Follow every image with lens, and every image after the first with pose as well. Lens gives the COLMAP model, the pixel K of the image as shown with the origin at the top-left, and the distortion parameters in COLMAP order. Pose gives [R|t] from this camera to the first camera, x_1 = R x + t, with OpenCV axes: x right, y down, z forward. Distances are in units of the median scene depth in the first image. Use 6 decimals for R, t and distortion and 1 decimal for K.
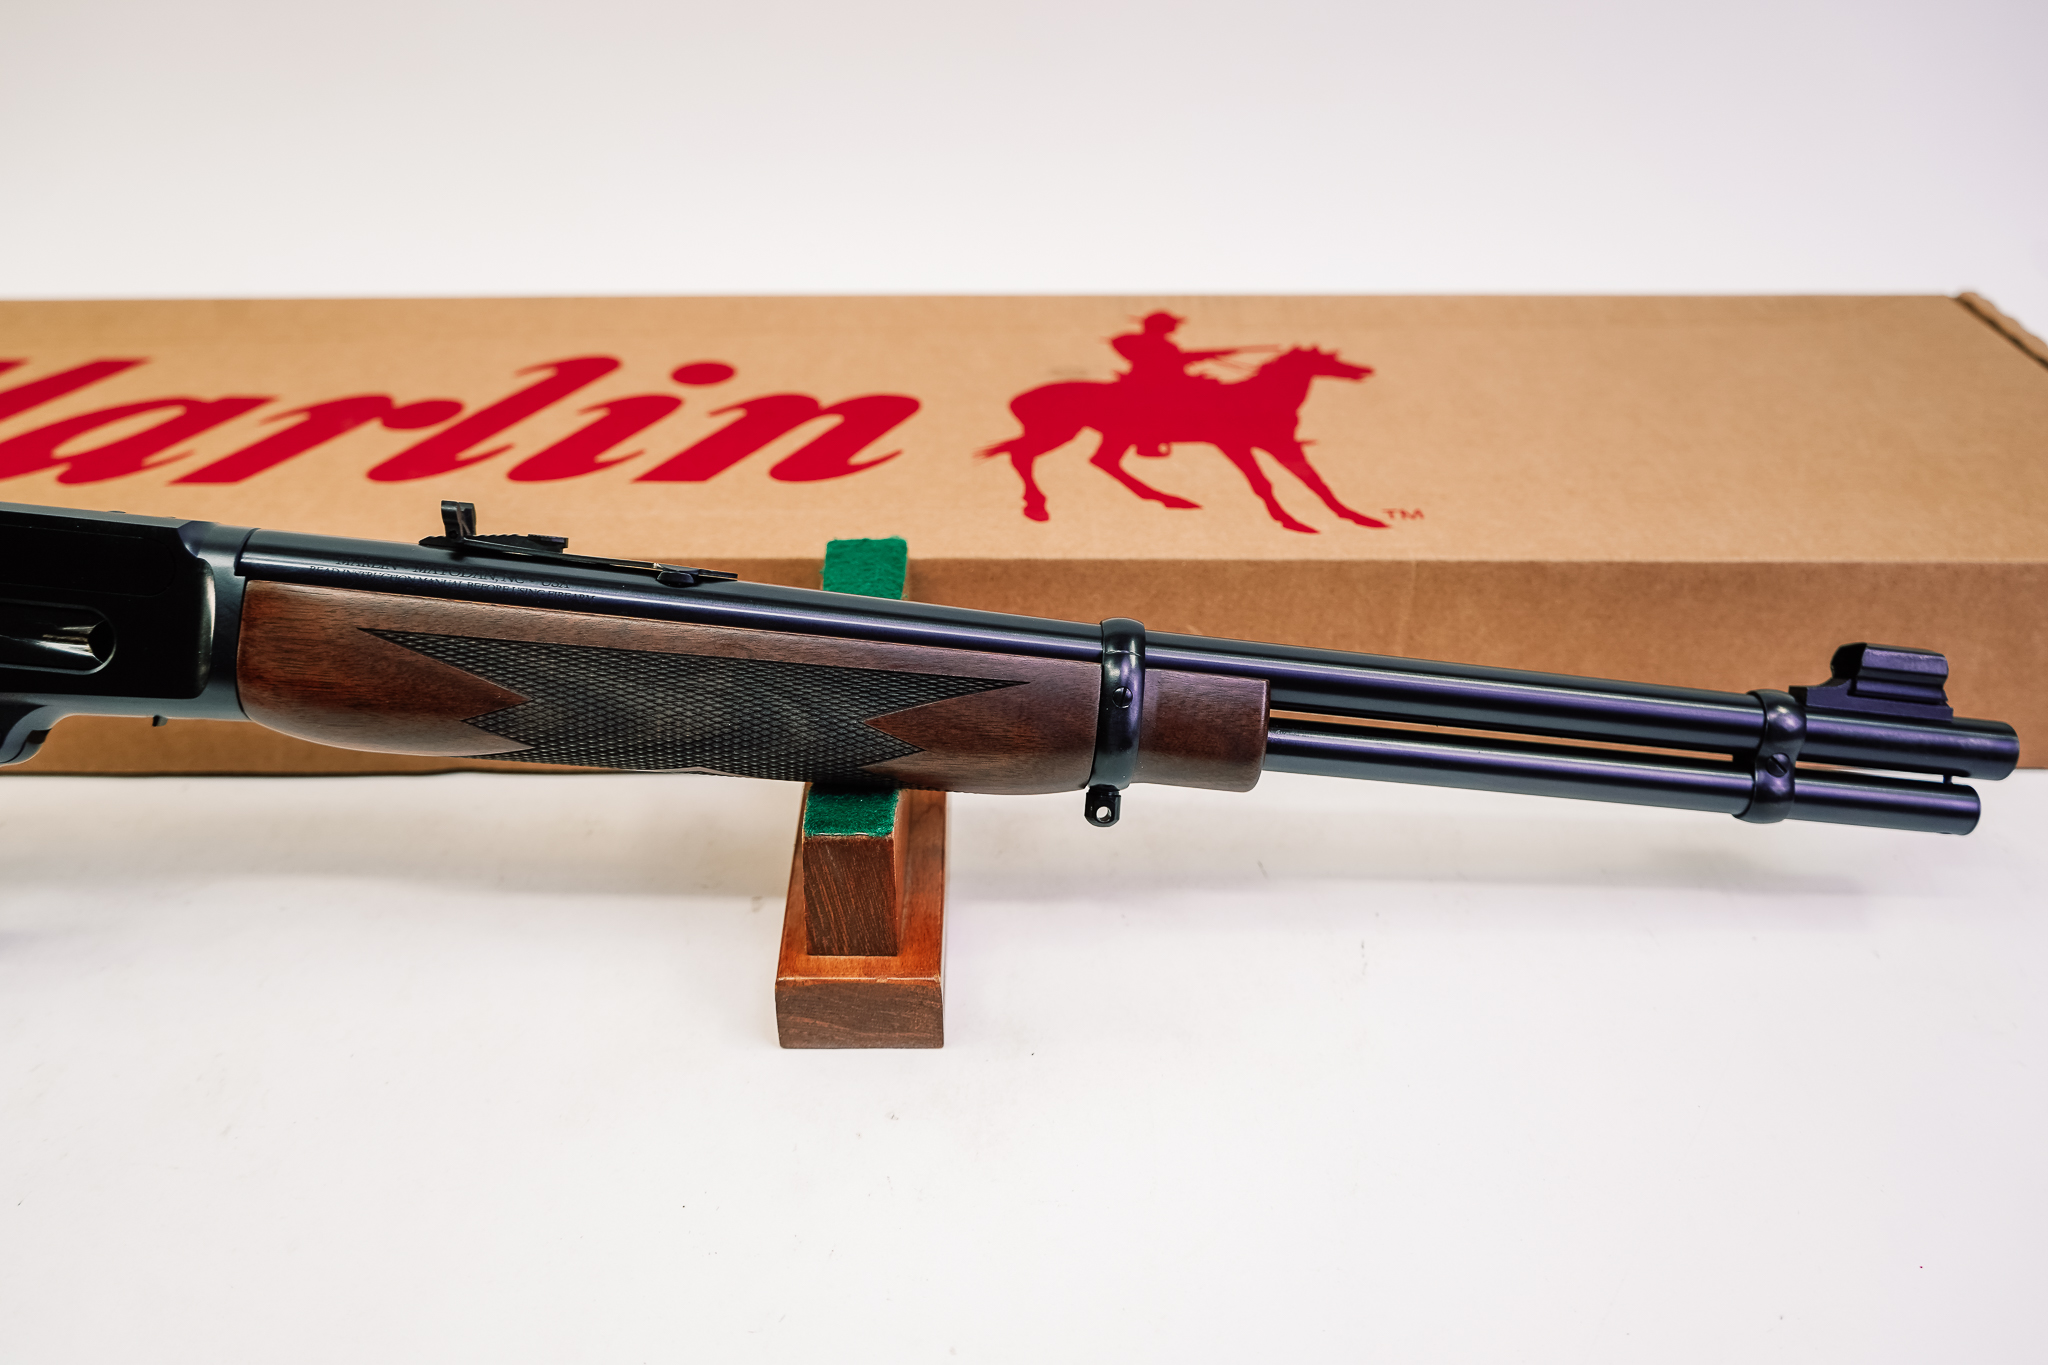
lens RADIAL K [[1646.1, 0, 1024.0], [0, 1646.1, 682.5], [0, 0, 1]] dist [-0.011670, 0.003711]
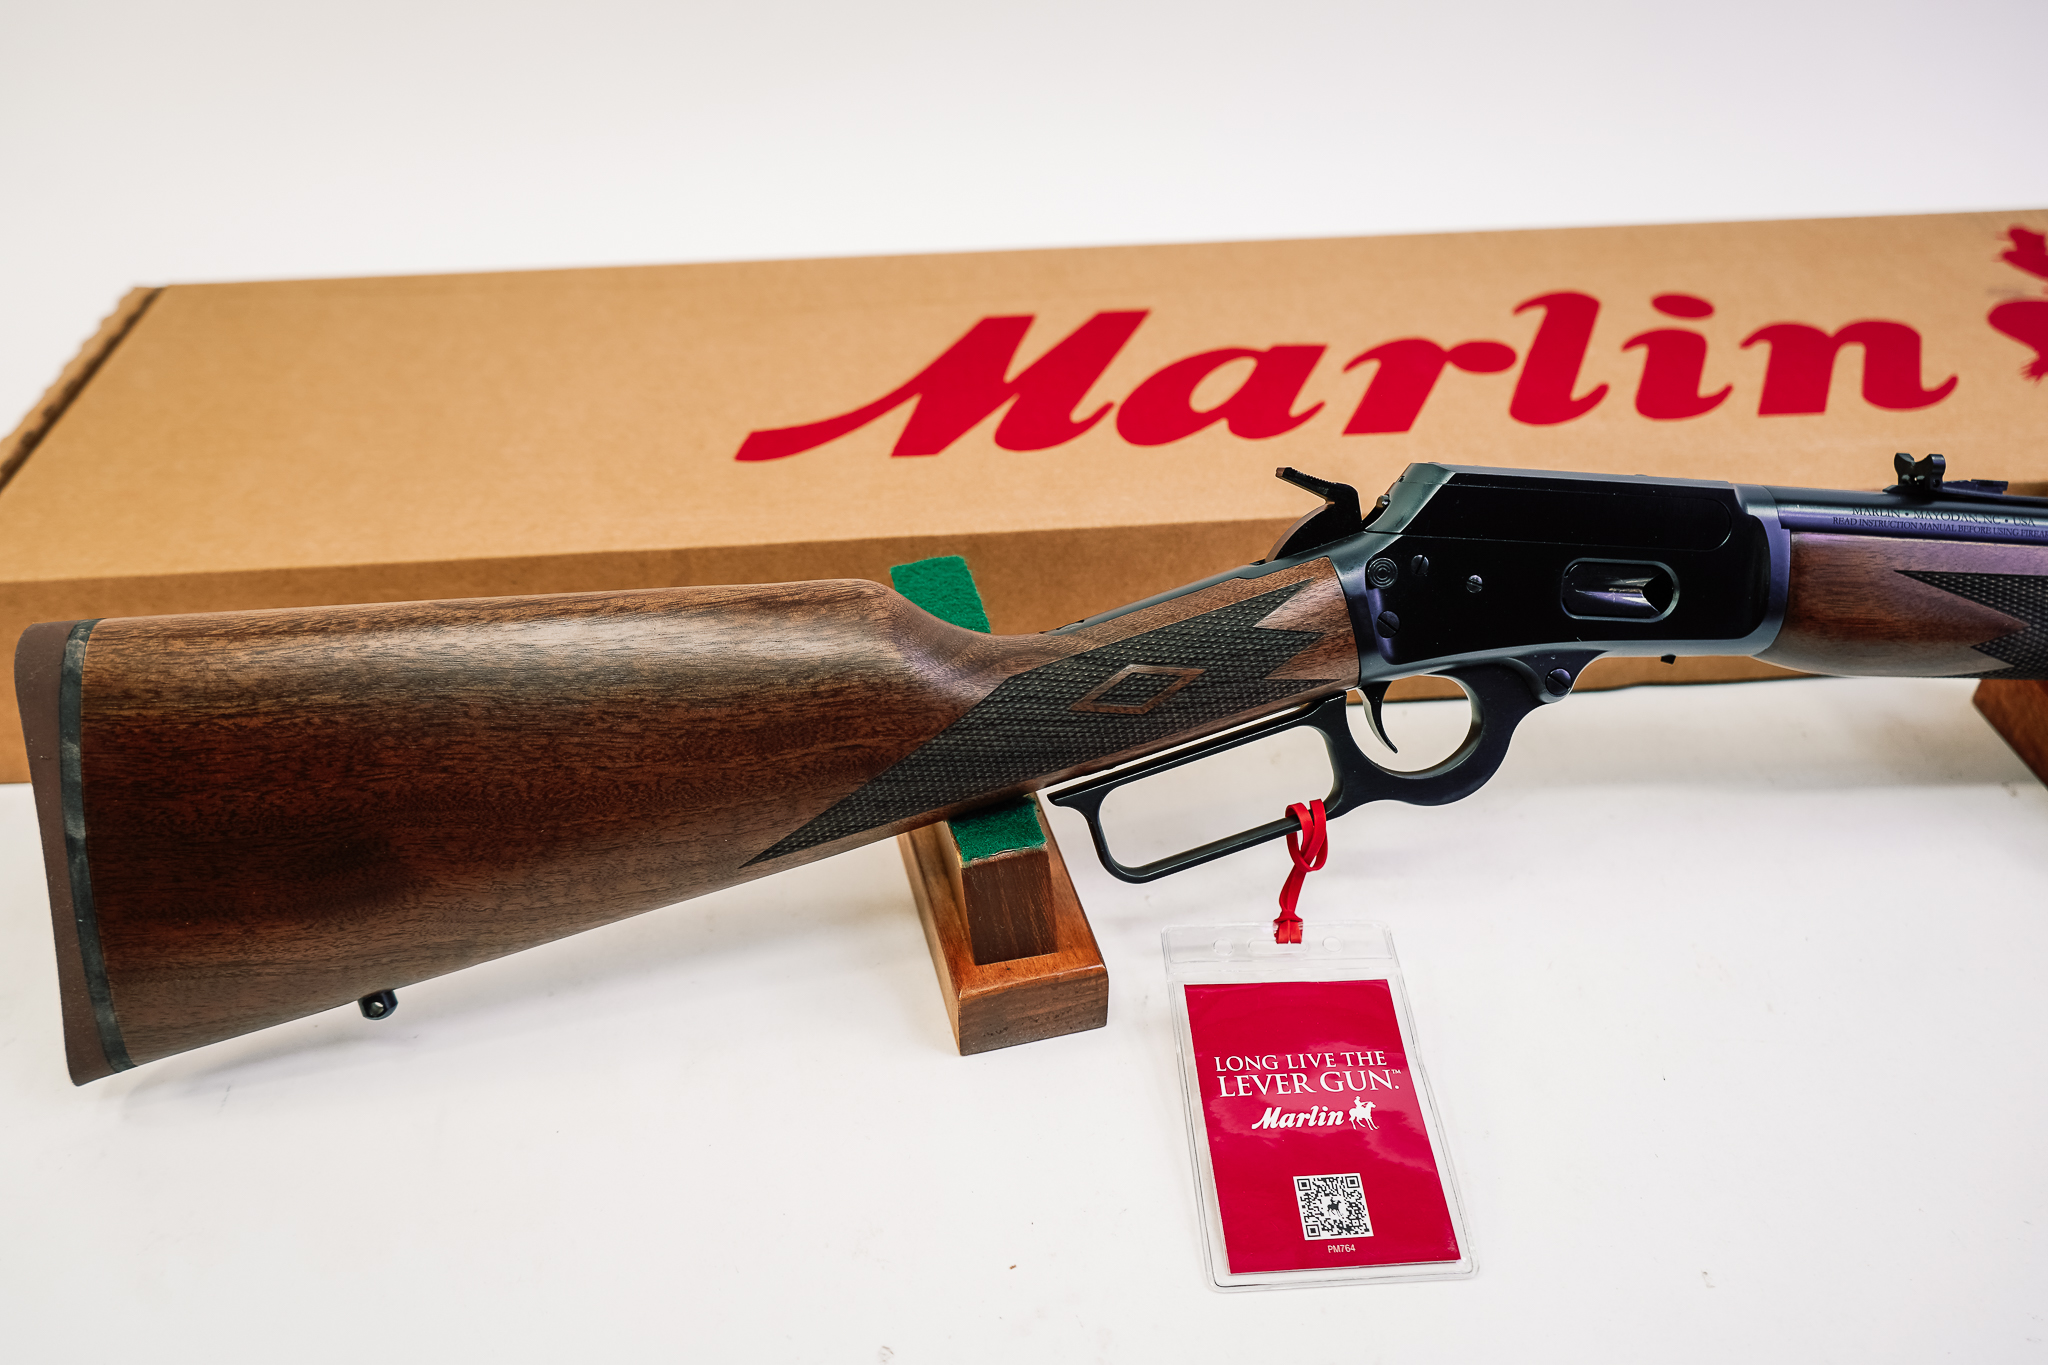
lens RADIAL K [[1646.1, 0, 1024.0], [0, 1646.1, 682.5], [0, 0, 1]] dist [-0.011670, 0.003711]
pose [[0.998621, -0.047718, 0.021907, -0.727854], [0.045824, 0.995735, 0.080070, -0.052390], [-0.025635, -0.078955, 0.996549, -0.091201]]
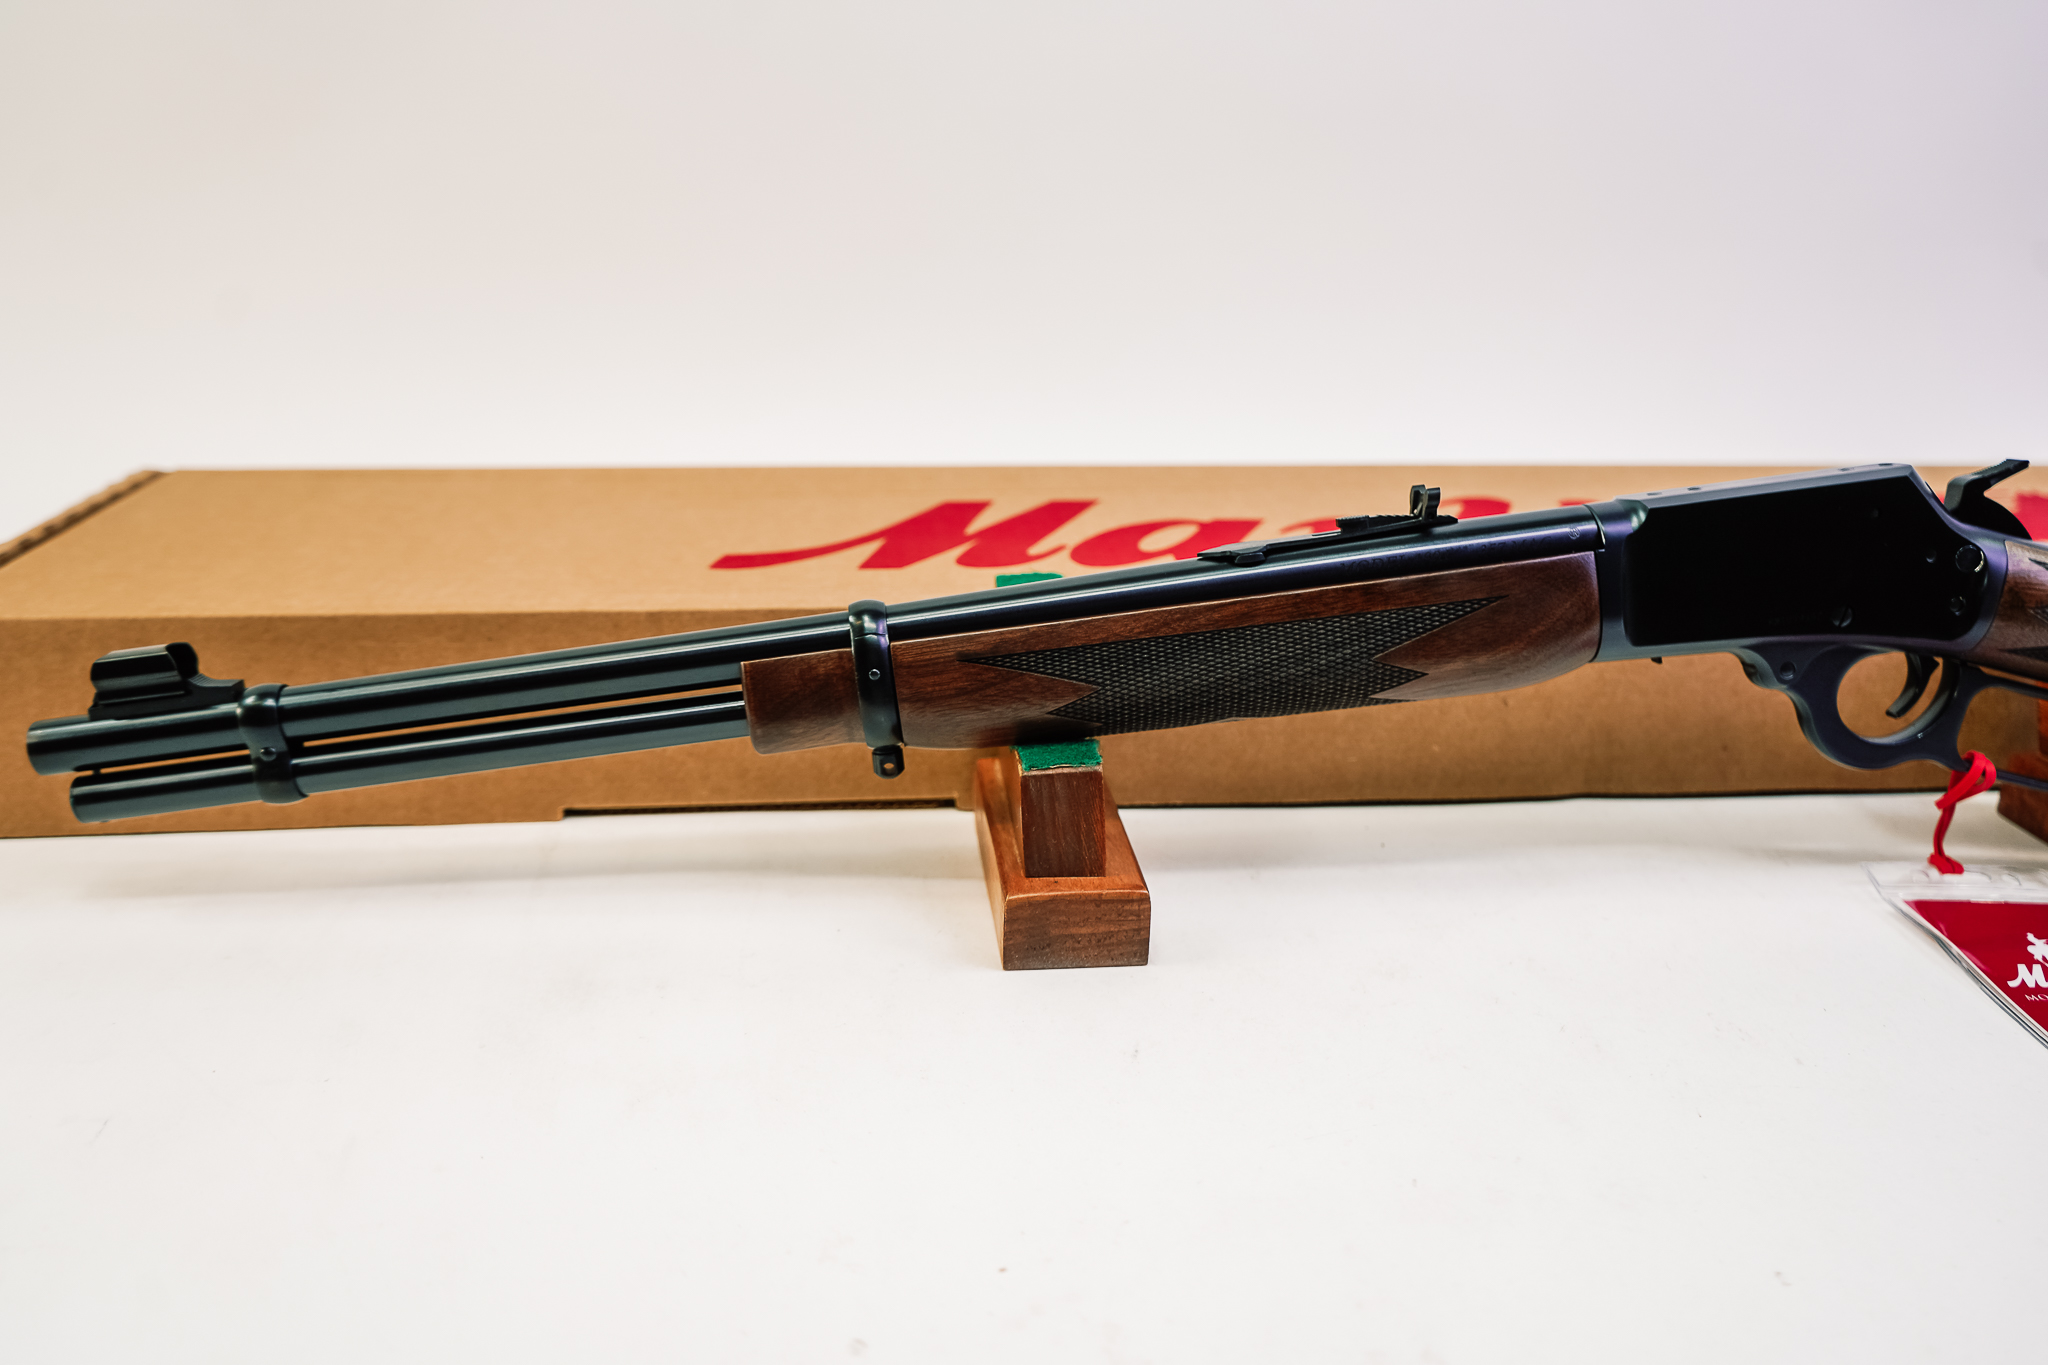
lens RADIAL K [[1646.1, 0, 1024.0], [0, 1646.1, 682.5], [0, 0, 1]] dist [-0.011670, 0.003711]
pose [[0.997416, -0.018998, 0.069285, -0.748925], [0.033636, 0.975662, -0.216686, 0.196651], [-0.063482, 0.218456, 0.973780, -0.101073]]
